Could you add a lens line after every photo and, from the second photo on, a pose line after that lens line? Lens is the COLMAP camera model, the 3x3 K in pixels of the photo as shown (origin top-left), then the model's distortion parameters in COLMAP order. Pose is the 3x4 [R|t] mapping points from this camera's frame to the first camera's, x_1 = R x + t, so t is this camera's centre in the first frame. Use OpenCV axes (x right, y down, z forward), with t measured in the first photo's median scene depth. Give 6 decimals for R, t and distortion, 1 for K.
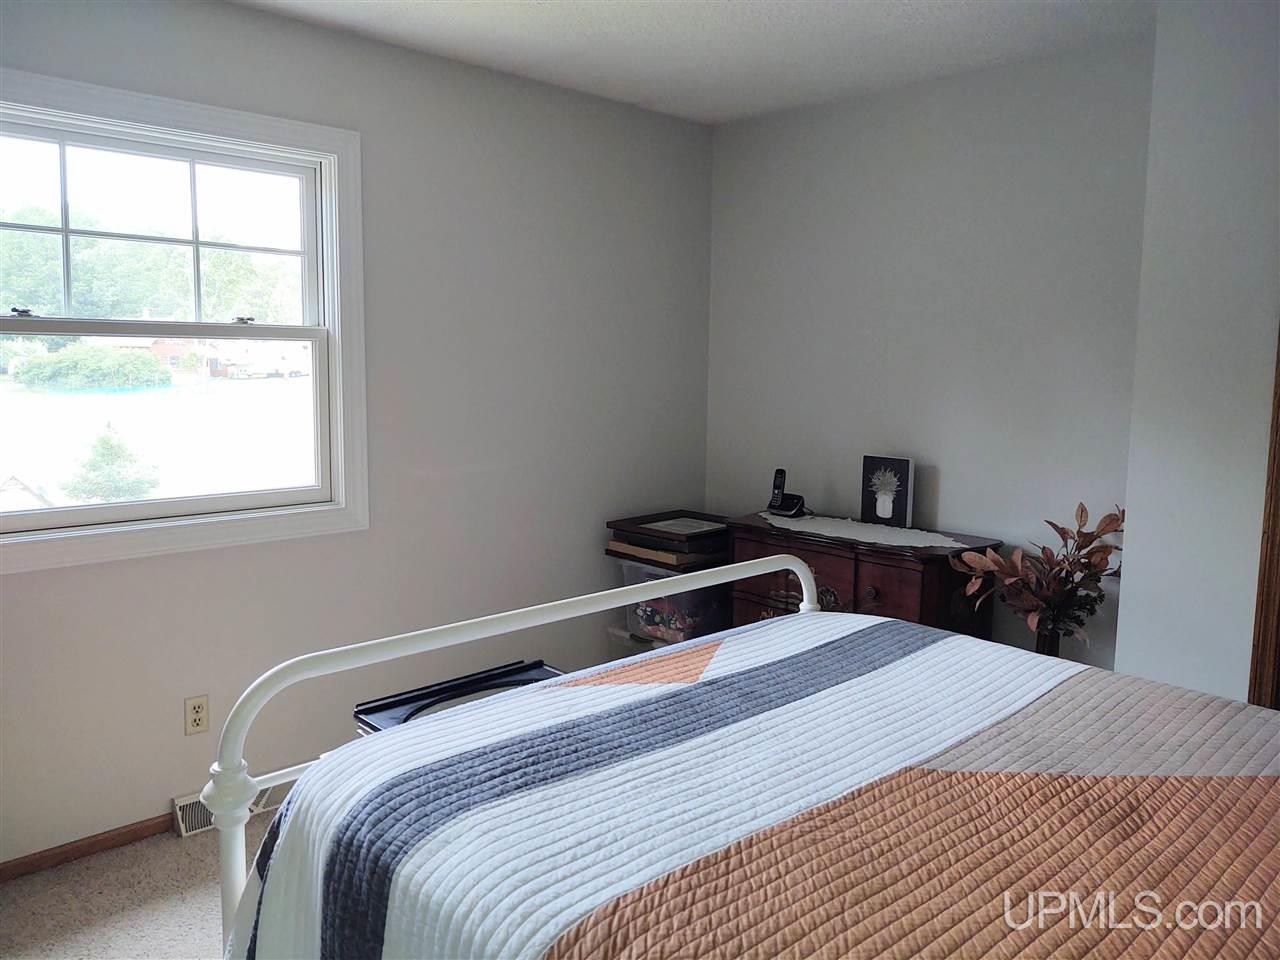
lens RADIAL K [[964.6, 0, 635.5], [0, 964.6, 471.9], [0, 0, 1]] dist [0.032292, -0.063720]
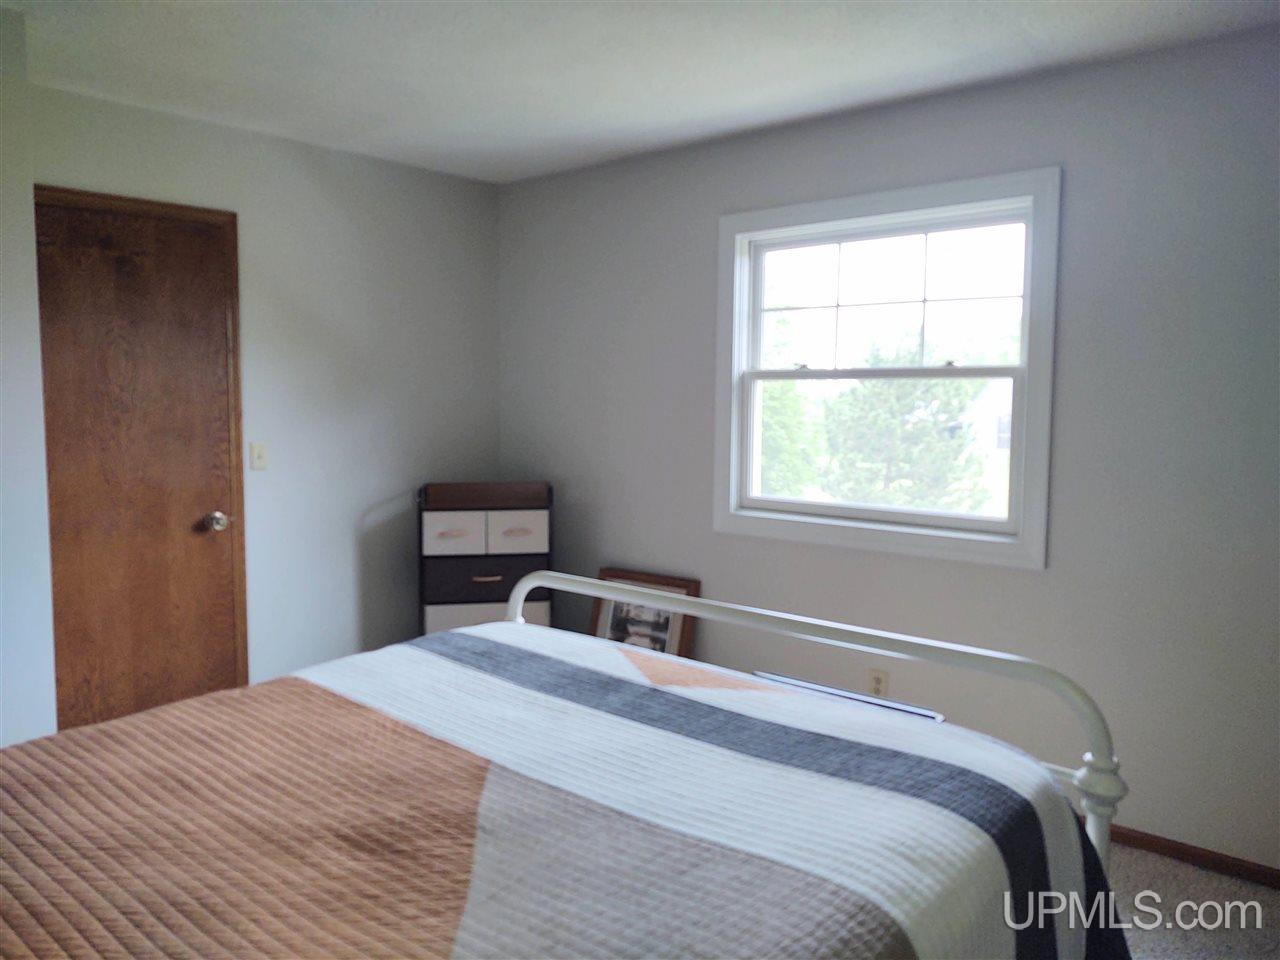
lens RADIAL K [[964.6, 0, 632.4], [0, 964.6, 483.9], [0, 0, 1]] dist [0.032292, -0.063720]
pose [[0.087158, 0.077396, -0.993183, 1.135720], [-0.119836, 0.990552, 0.066675, -0.076182], [0.988960, 0.113208, 0.095609, 0.865533]]
